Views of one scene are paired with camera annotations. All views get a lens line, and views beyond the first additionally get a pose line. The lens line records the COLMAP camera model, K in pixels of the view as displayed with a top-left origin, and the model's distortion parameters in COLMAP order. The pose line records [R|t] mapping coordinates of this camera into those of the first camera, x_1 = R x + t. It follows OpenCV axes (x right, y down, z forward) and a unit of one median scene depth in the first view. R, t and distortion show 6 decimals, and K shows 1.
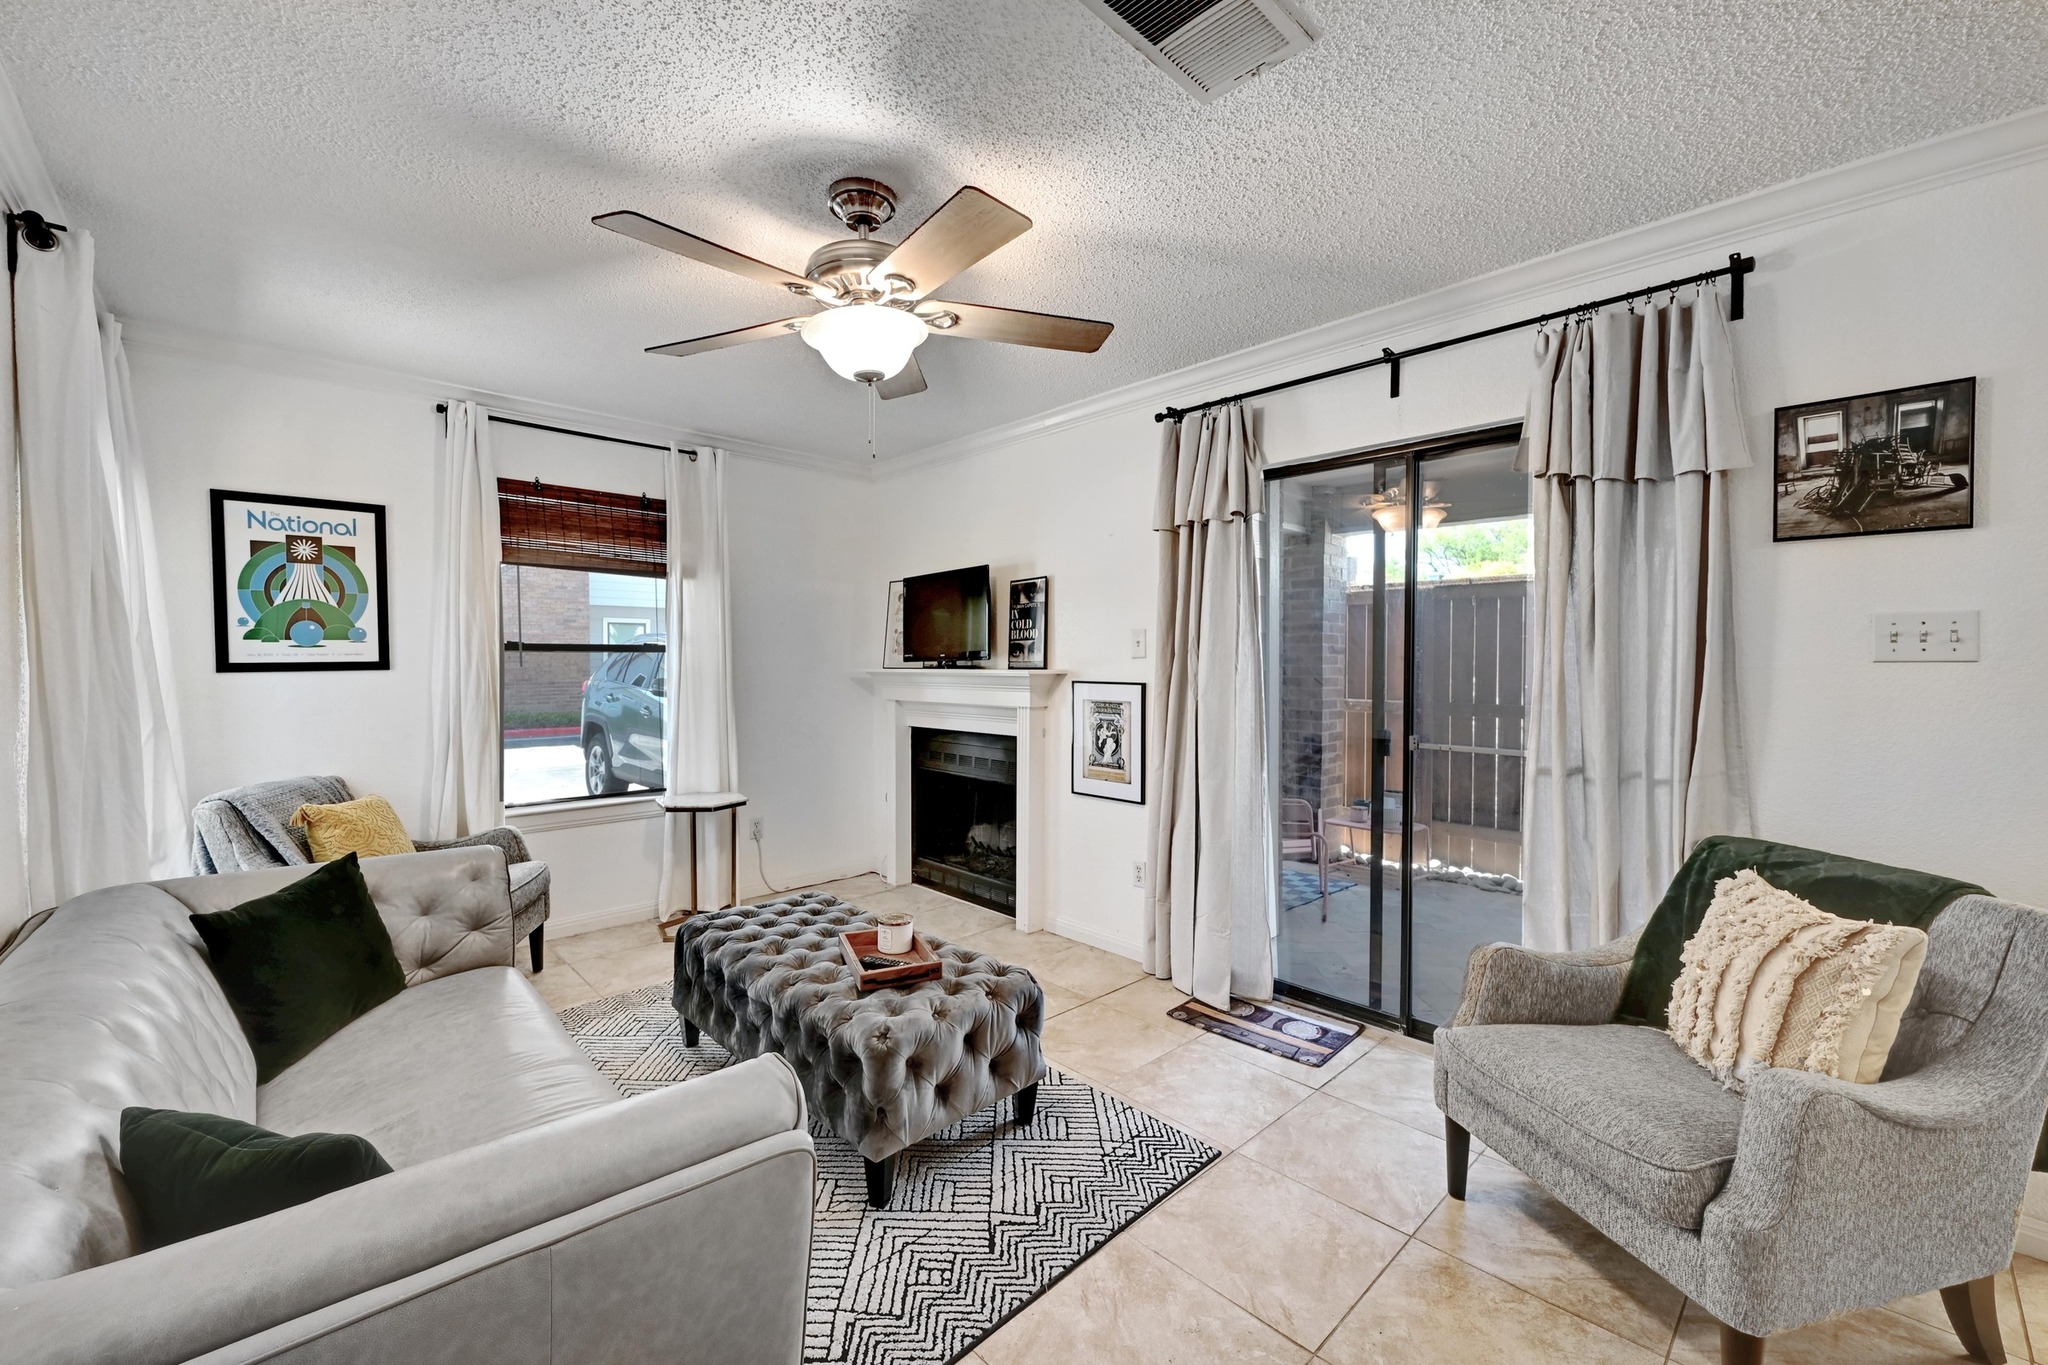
lens RADIAL K [[824.5, 0, 1031.1], [0, 824.5, 672.3], [0, 0, 1]] dist [0.006700, 0.000026]
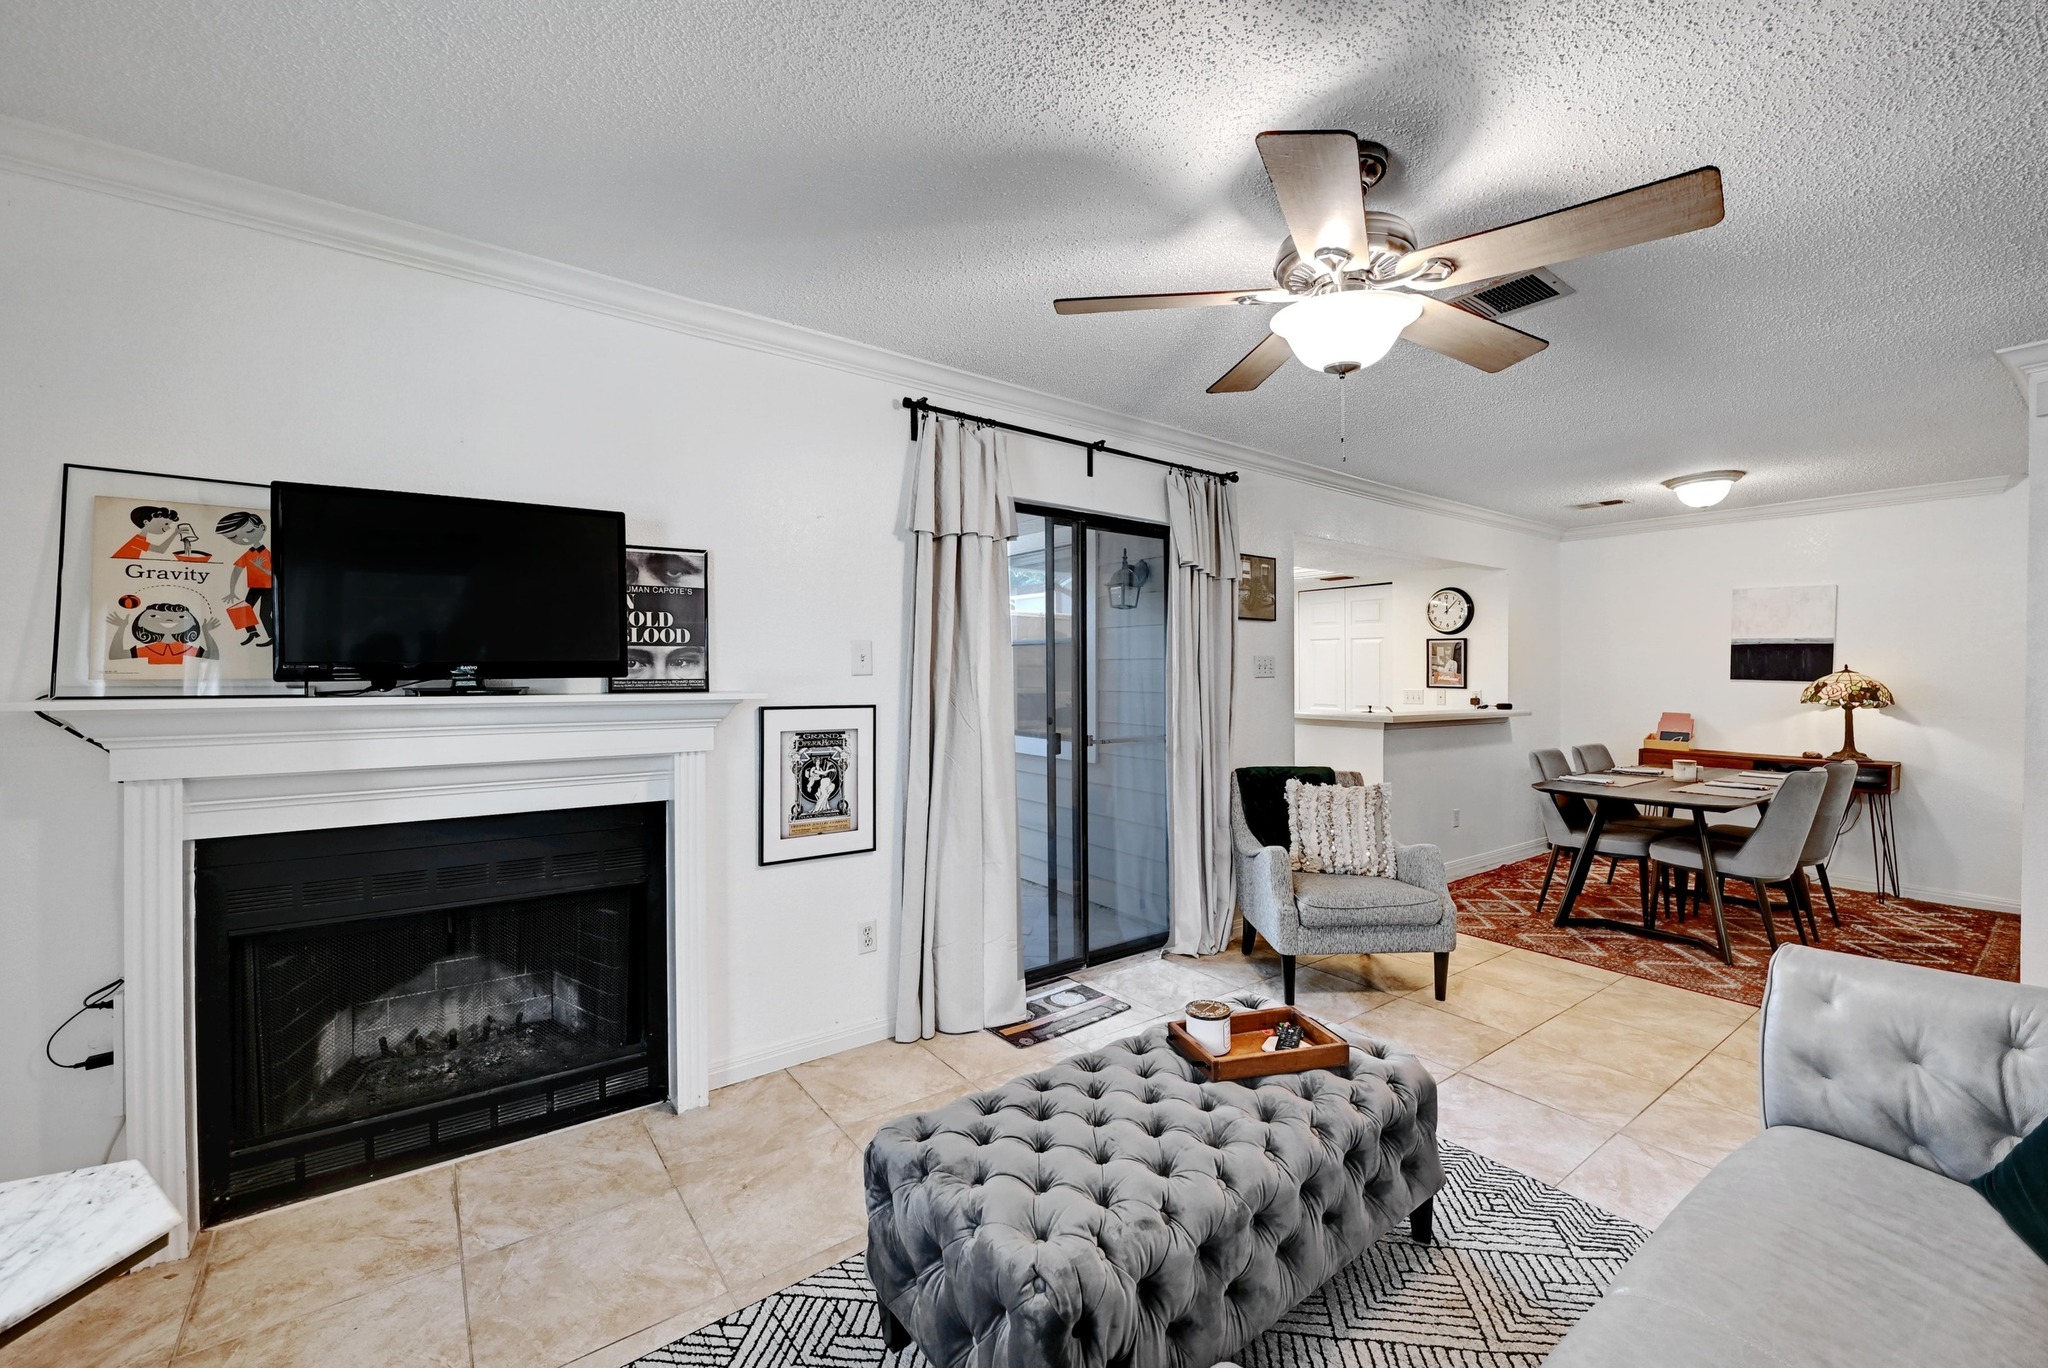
lens RADIAL K [[834.1, 0, 1034.7], [0, 834.1, 653.0], [0, 0, 1]] dist [0.008970, 0.000062]
pose [[0.117392, 0.018867, 0.992906, -0.745995], [0.003038, 0.999808, -0.019358, -0.024916], [-0.993081, 0.005289, 0.117313, 0.798667]]
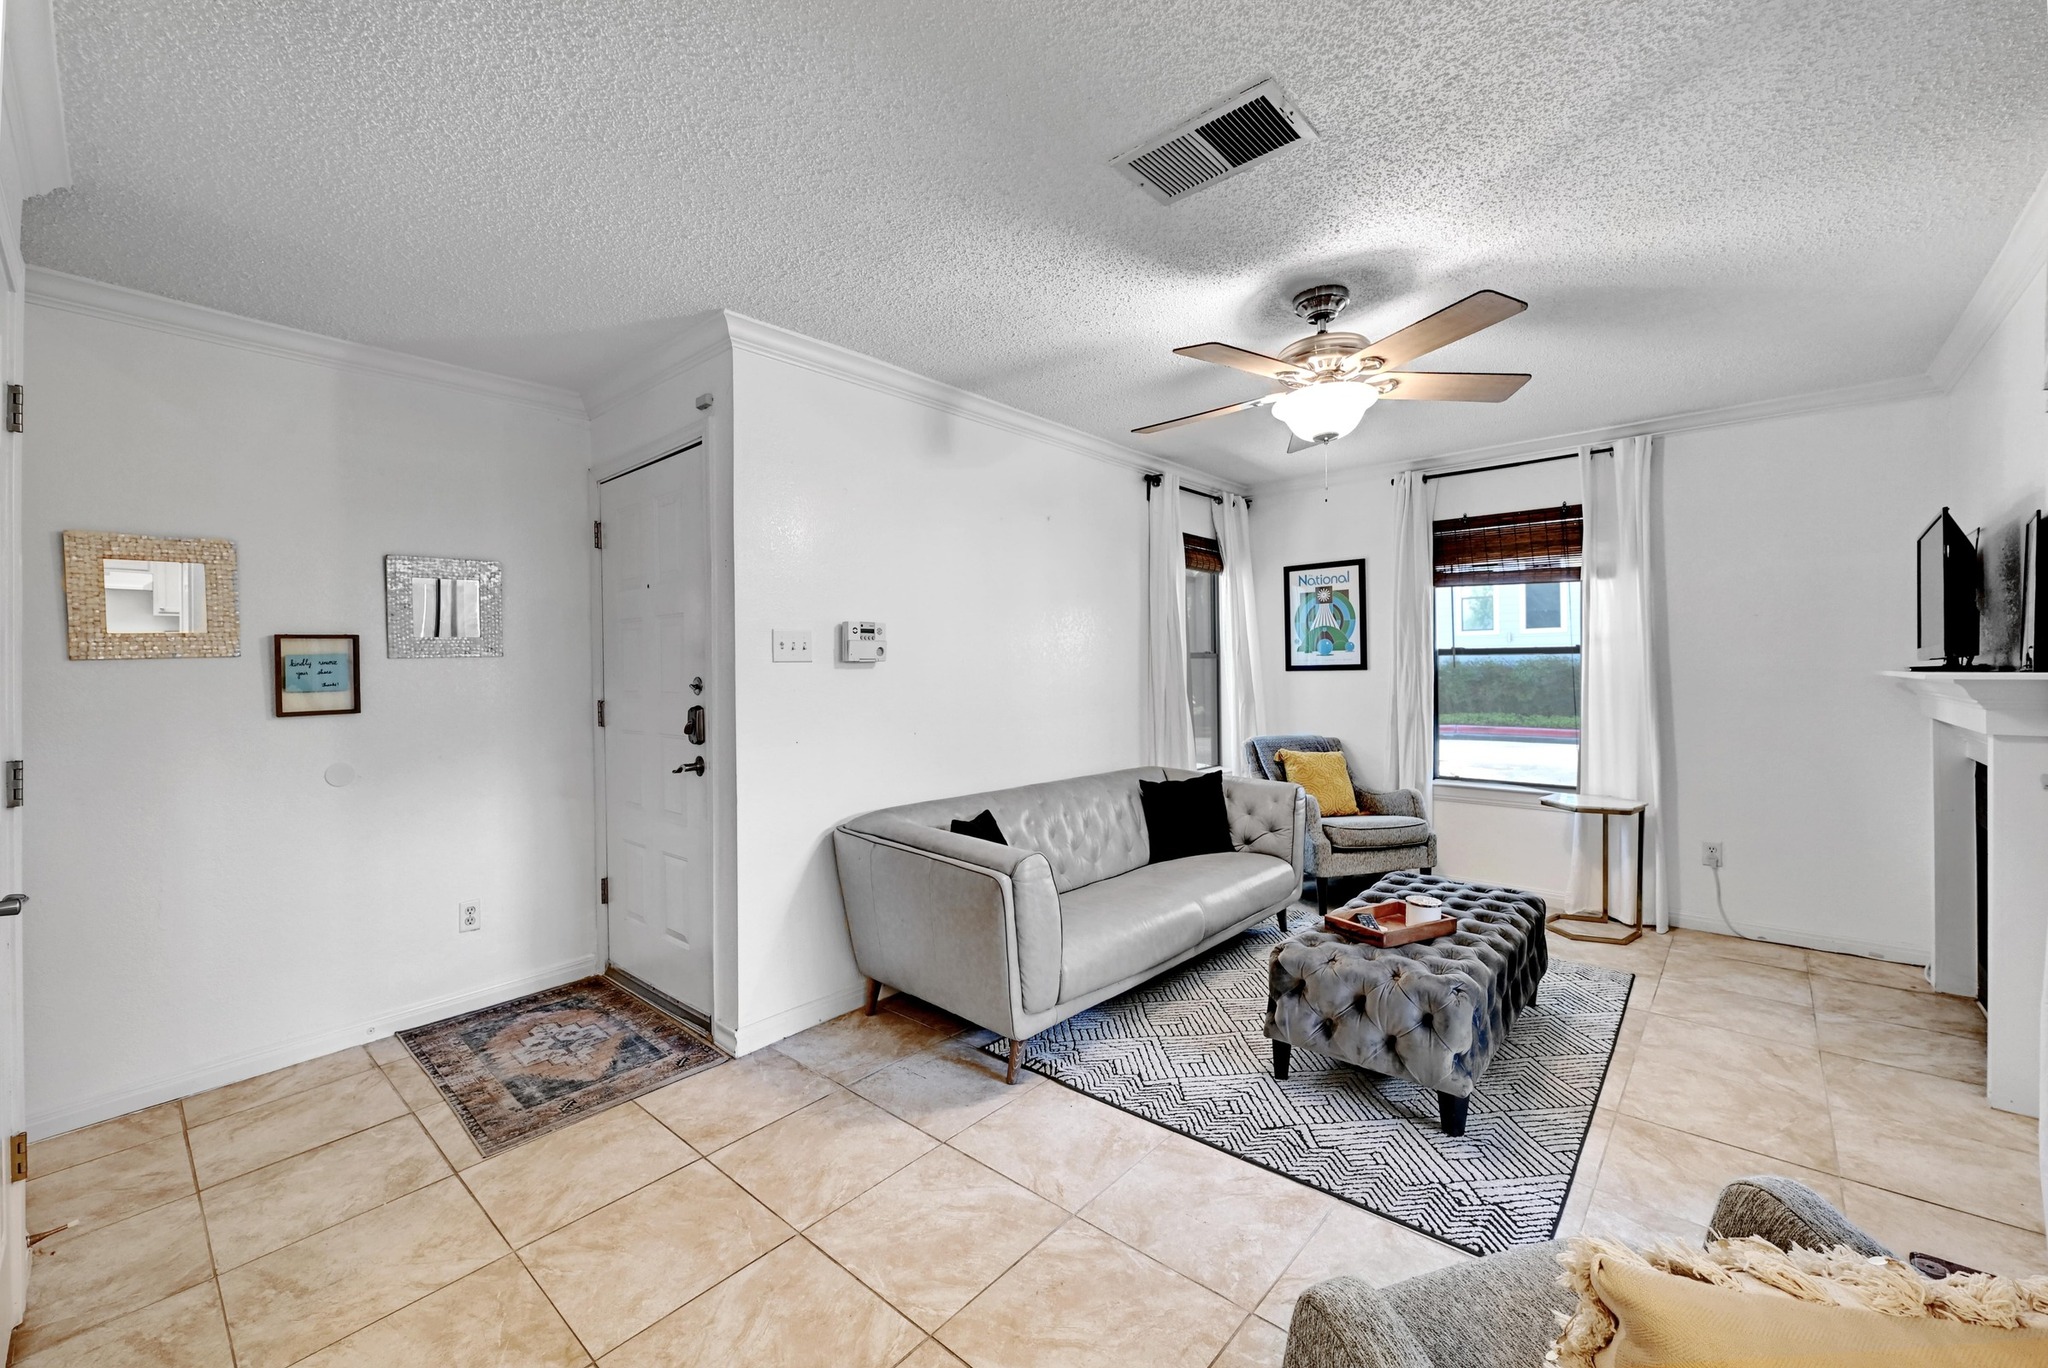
lens RADIAL K [[824.5, 0, 1031.1], [0, 824.5, 673.8], [0, 0, 1]] dist [0.006700, 0.000026]
pose [[0.079967, 0.008356, -0.996763, 0.652979], [-0.001498, 0.999965, 0.008262, -0.007328], [0.996796, 0.000832, 0.079976, 0.295901]]
